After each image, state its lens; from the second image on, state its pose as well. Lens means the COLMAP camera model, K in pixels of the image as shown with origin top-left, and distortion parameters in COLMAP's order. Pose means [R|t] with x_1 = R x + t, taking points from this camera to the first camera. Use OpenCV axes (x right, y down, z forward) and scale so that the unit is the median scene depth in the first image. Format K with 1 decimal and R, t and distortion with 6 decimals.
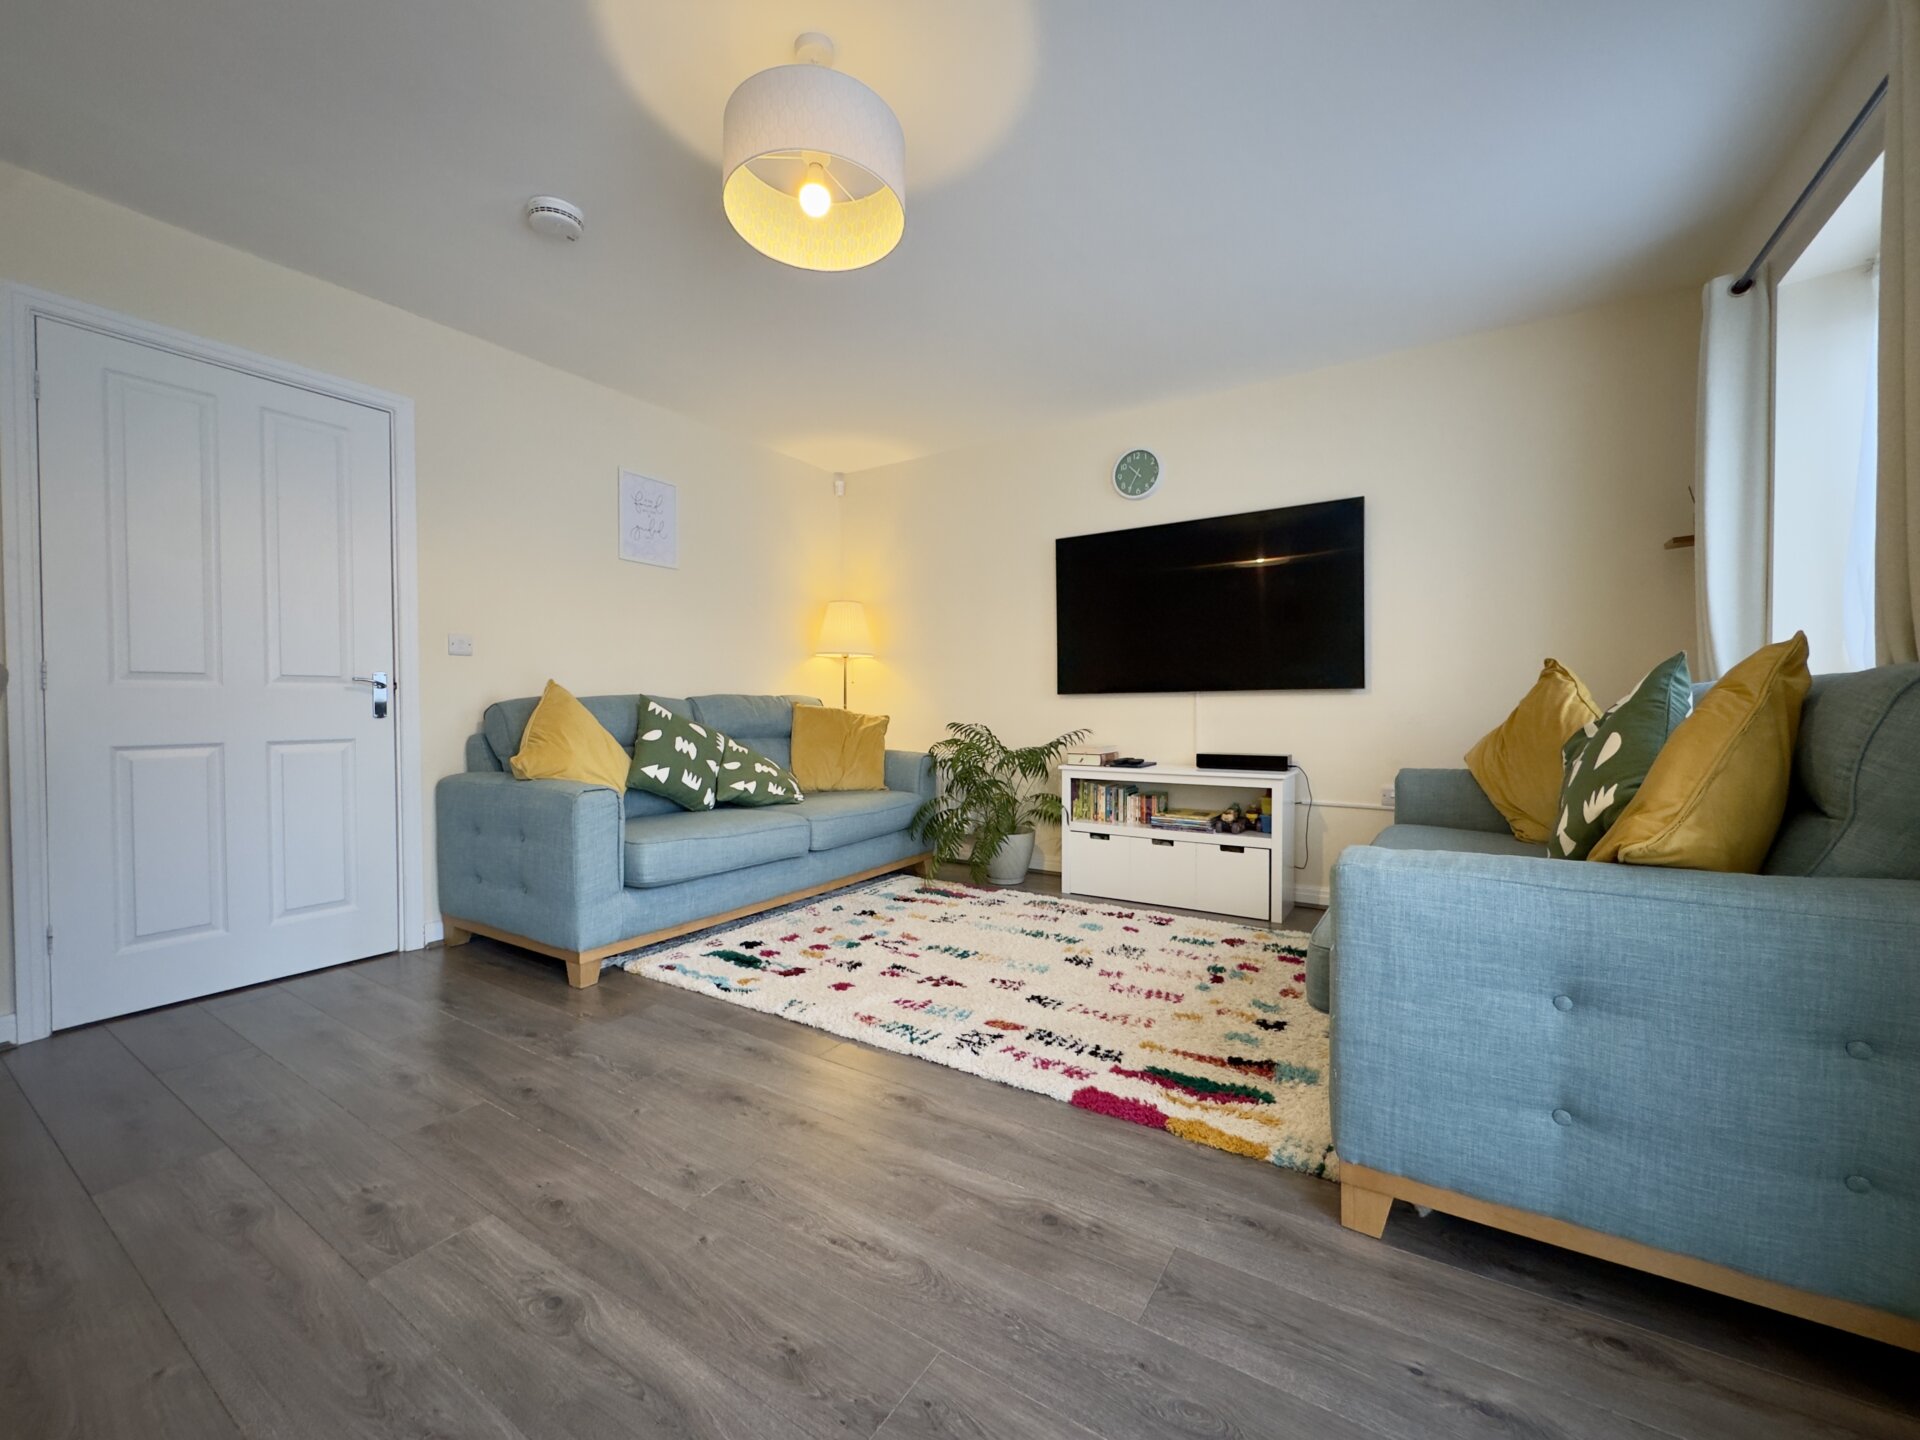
lens RADIAL K [[764.5, 0, 954.4], [0, 764.5, 717.3], [0, 0, 1]] dist [-0.003179, 0.000715]
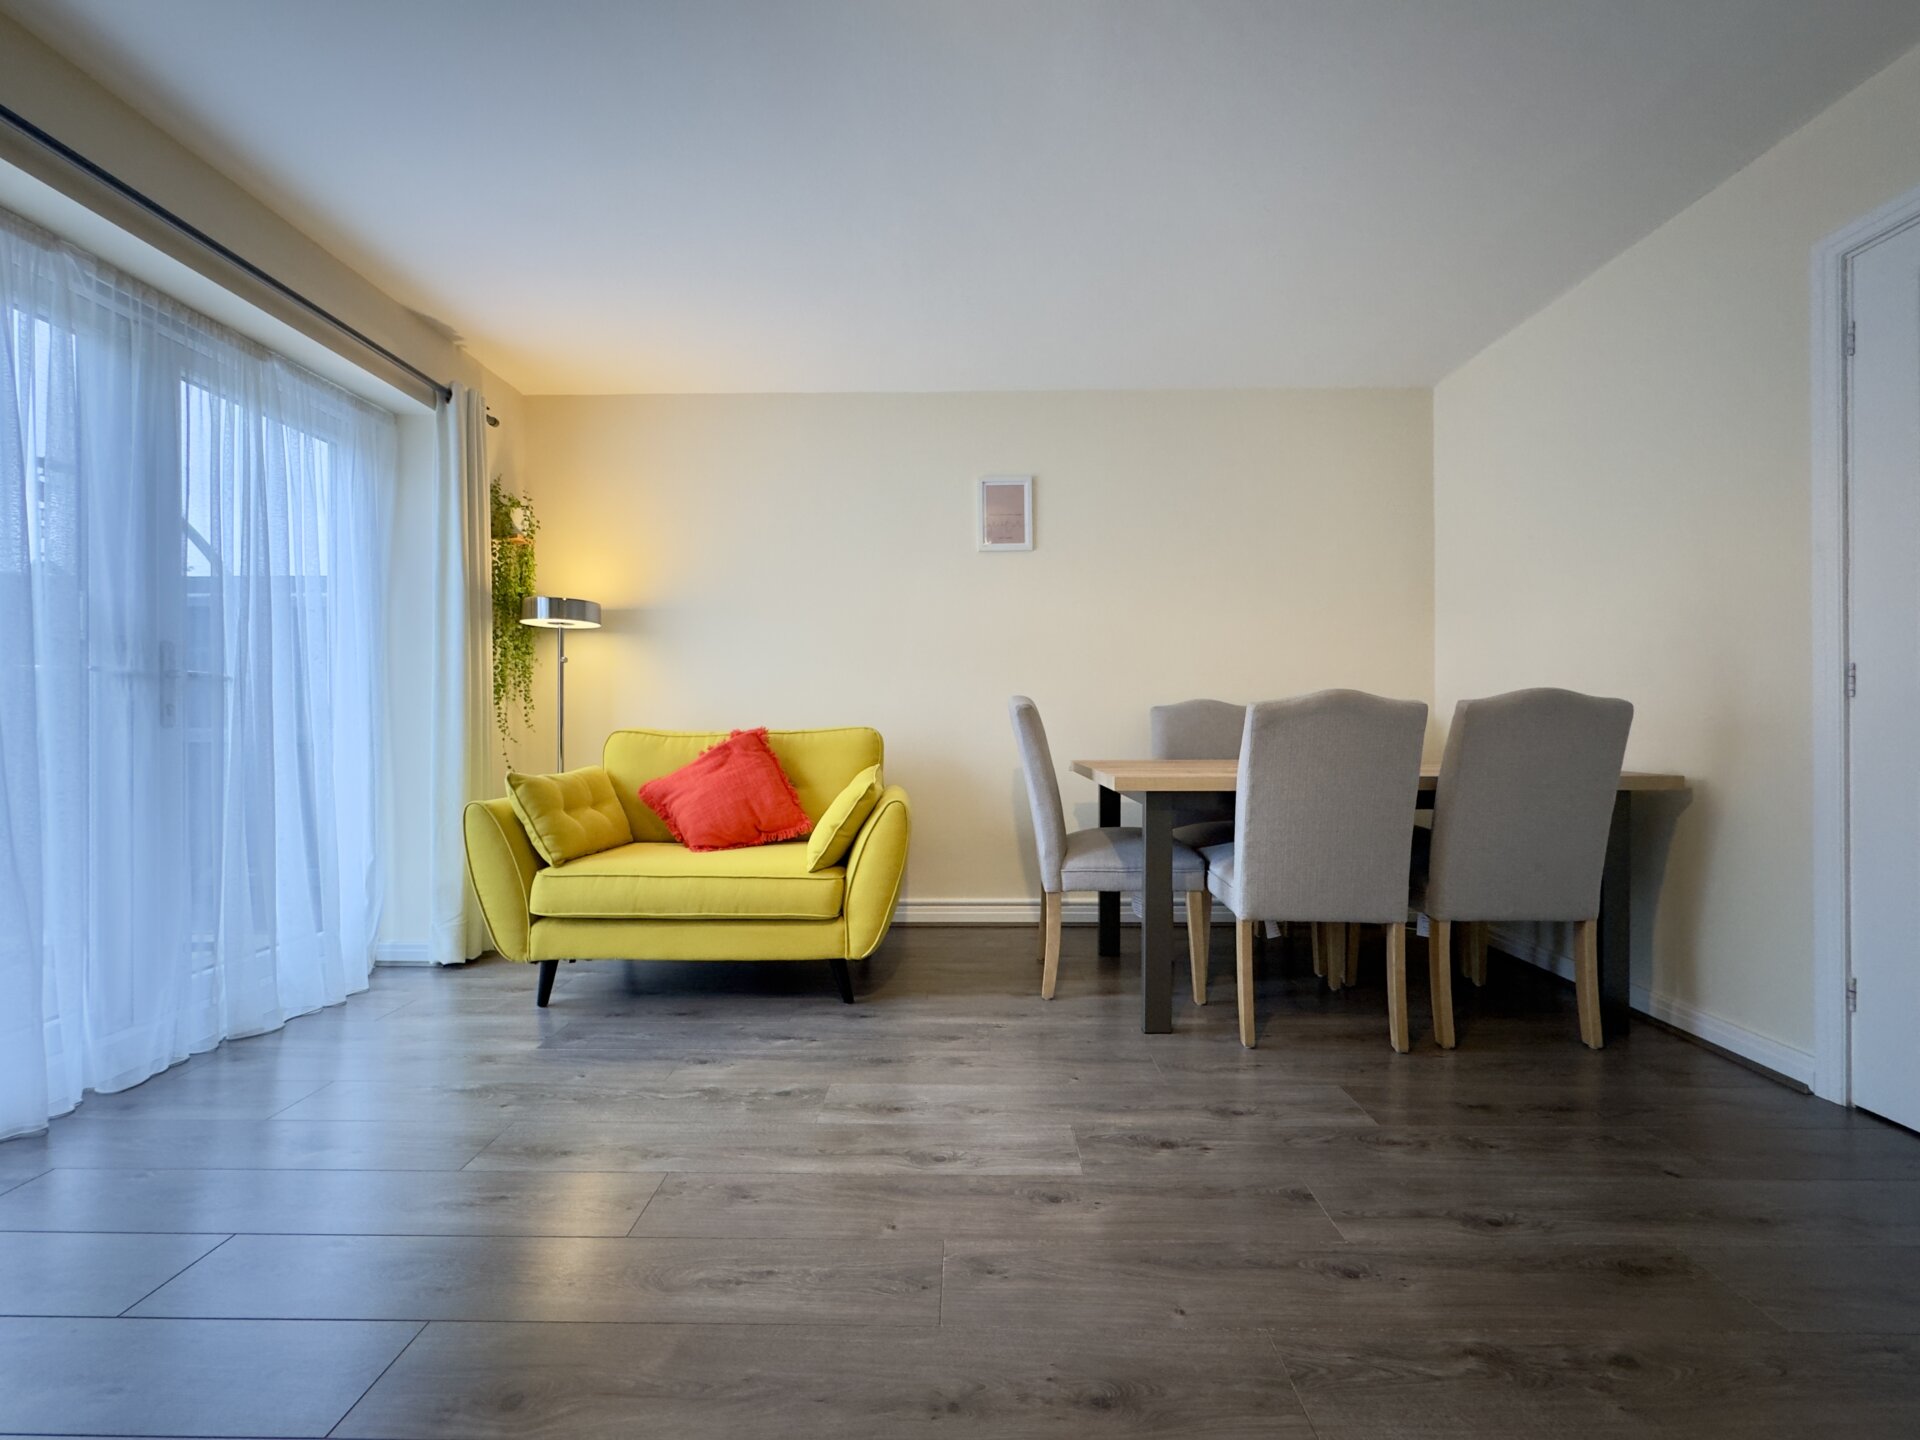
lens RADIAL K [[764.5, 0, 954.6], [0, 764.5, 716.2], [0, 0, 1]] dist [-0.003179, 0.000715]
pose [[-0.848232, 0.007439, -0.529573, 0.079524], [-0.000086, 0.999899, 0.014184, -0.020901], [0.529625, 0.012077, -0.848146, 1.006075]]
